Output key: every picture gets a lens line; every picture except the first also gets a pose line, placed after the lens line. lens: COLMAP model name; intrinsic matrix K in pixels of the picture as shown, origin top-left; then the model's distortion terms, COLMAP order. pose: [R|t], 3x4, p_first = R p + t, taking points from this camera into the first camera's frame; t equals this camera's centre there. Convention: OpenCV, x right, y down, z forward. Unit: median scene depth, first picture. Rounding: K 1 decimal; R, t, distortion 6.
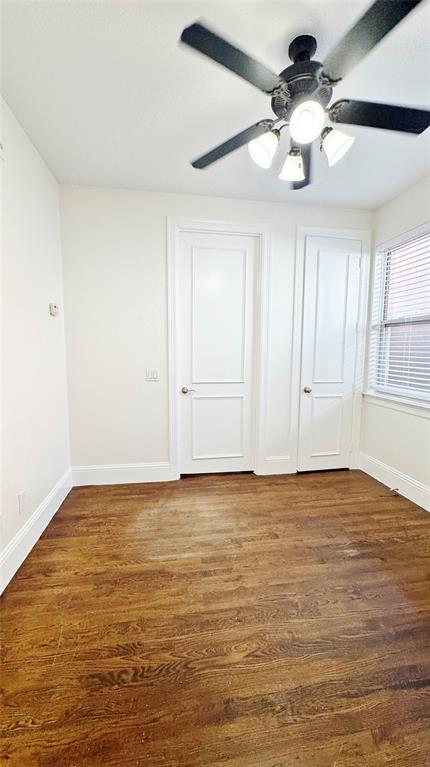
lens RADIAL K [[305.3, 0, 219.9], [0, 305.3, 382.0], [0, 0, 1]] dist [-0.005598, 0.000515]
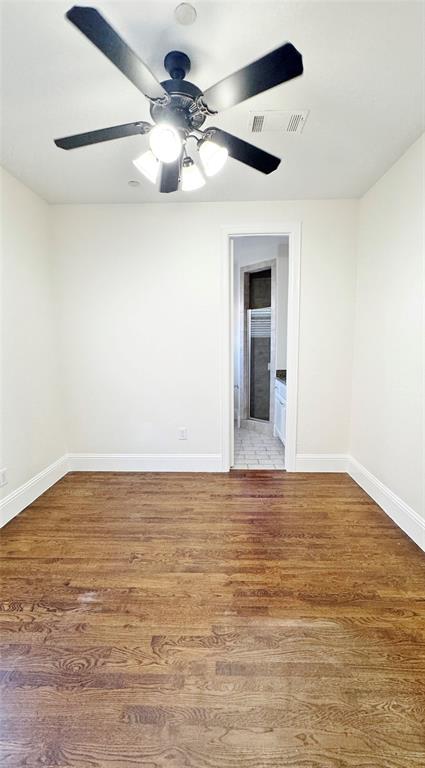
lens RADIAL K [[305.7, 0, 212.8], [0, 305.7, 389.3], [0, 0, 1]] dist [-0.005598, 0.000515]
pose [[-0.979430, -0.029216, 0.199659, -0.043425], [0.022979, 0.966878, 0.254203, -0.150137], [-0.200473, 0.253562, -0.946318, 1.201773]]
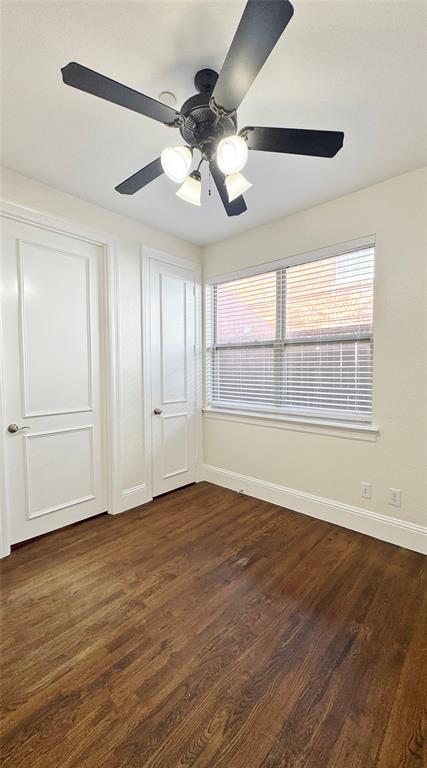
lens RADIAL K [[305.7, 0, 213.6], [0, 305.7, 382.3], [0, 0, 1]] dist [-0.005598, 0.000515]
pose [[0.787887, -0.038954, 0.614586, -0.212841], [0.074113, 0.996742, -0.031836, -0.028650], [-0.611343, 0.070632, 0.788207, 0.135650]]
